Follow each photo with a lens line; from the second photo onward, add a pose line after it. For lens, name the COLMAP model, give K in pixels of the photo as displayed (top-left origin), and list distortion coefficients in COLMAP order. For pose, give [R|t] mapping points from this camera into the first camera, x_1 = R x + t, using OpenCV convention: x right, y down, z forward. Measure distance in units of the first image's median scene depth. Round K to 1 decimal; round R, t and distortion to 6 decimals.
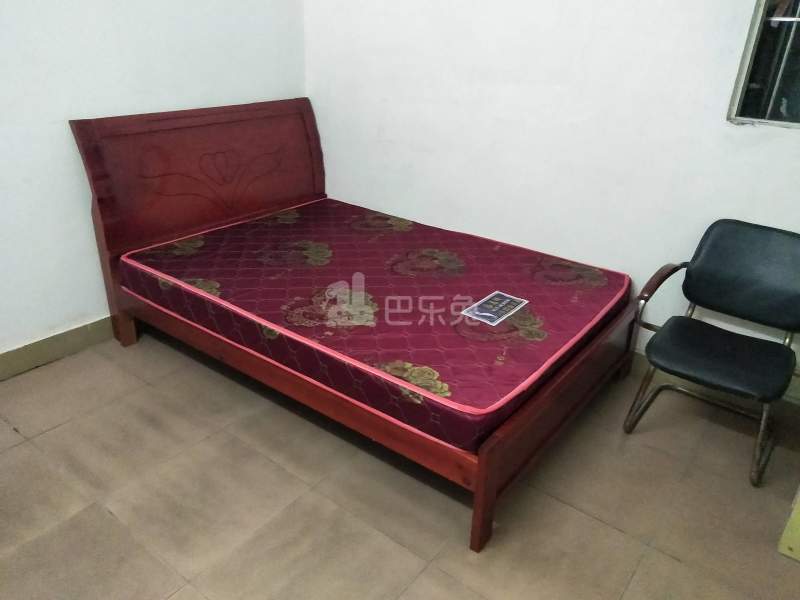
lens RADIAL K [[601.5, 0, 400.0], [0, 601.5, 300.0], [0, 0, 1]] dist [-0.003425, -0.006269]
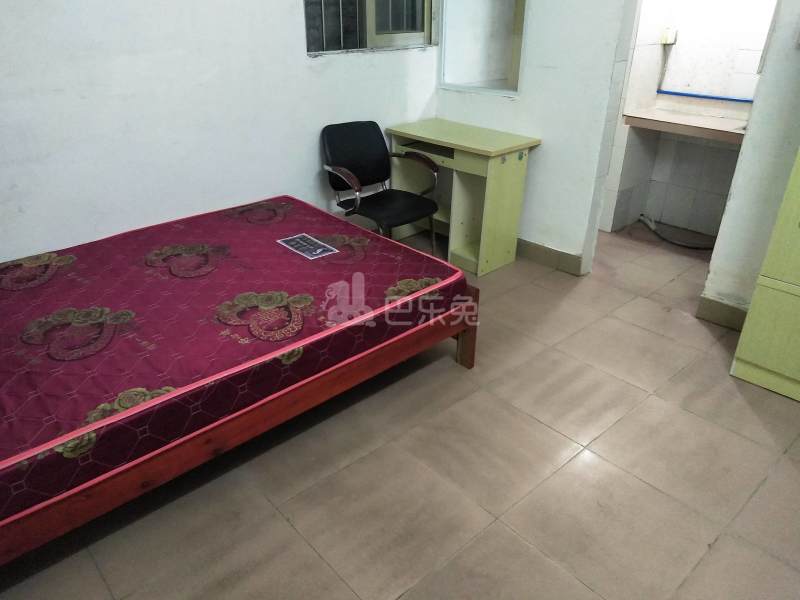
lens RADIAL K [[601.5, 0, 400.0], [0, 601.5, 300.0], [0, 0, 1]] dist [-0.003425, -0.006269]
pose [[0.167698, -0.476078, 0.863266, -0.855923], [0.412172, 0.829318, 0.377287, -0.264190], [-0.895540, 0.292544, 0.335301, 0.502240]]
